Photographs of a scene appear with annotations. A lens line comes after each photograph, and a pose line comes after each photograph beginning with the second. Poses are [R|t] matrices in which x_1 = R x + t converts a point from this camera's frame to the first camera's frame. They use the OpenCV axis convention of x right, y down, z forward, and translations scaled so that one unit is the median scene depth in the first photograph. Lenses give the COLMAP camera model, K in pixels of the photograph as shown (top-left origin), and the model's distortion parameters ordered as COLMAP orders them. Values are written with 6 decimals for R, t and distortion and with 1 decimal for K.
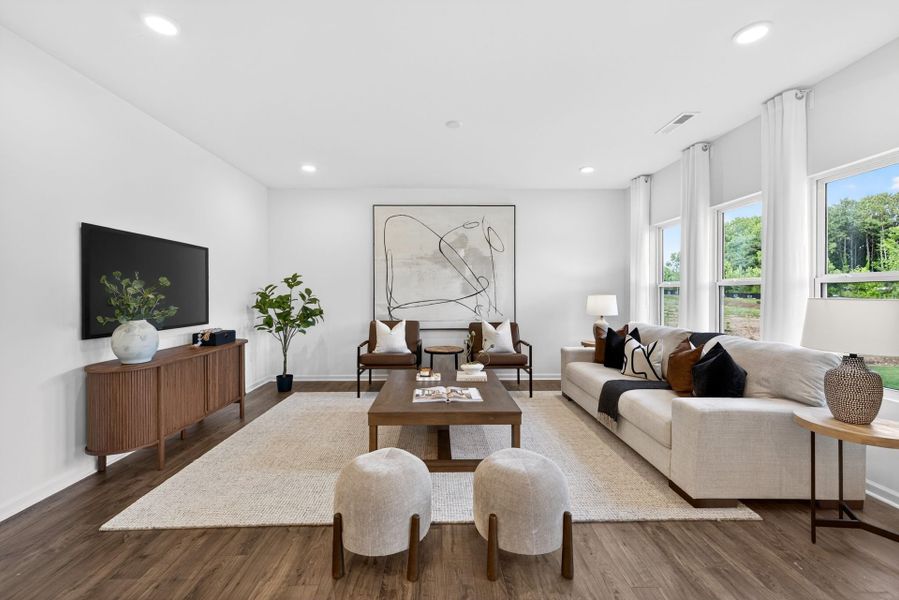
lens RADIAL K [[377.0, 0, 450.2], [0, 377.0, 295.0], [0, 0, 1]] dist [-0.000802, -0.000194]
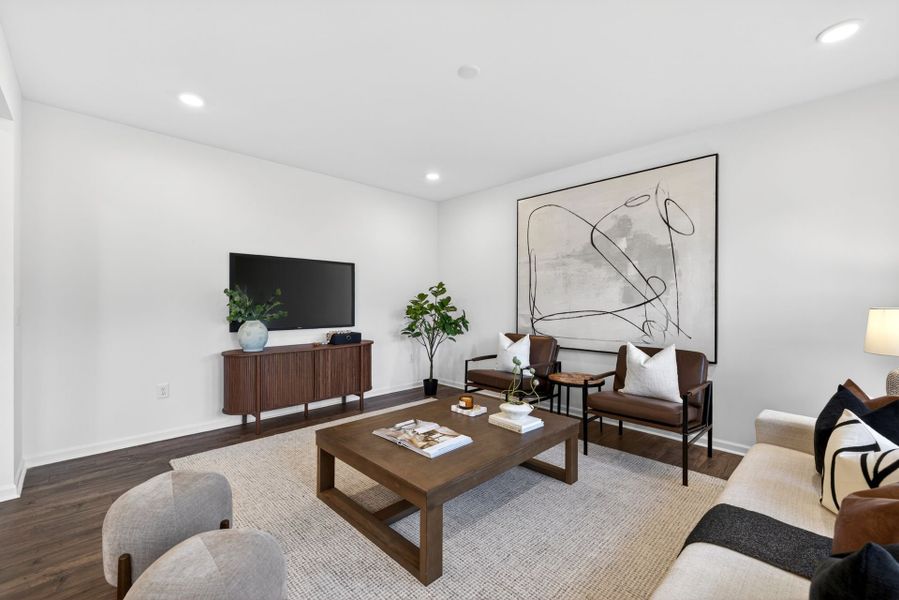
lens RADIAL K [[377.0, 0, 448.2], [0, 377.0, 302.0], [0, 0, 1]] dist [-0.000802, -0.000194]
pose [[0.676818, 0.004357, -0.736137, 0.336448], [-0.007237, 0.999974, -0.000735, -0.001668], [0.736114, 0.005825, 0.676832, 0.304166]]
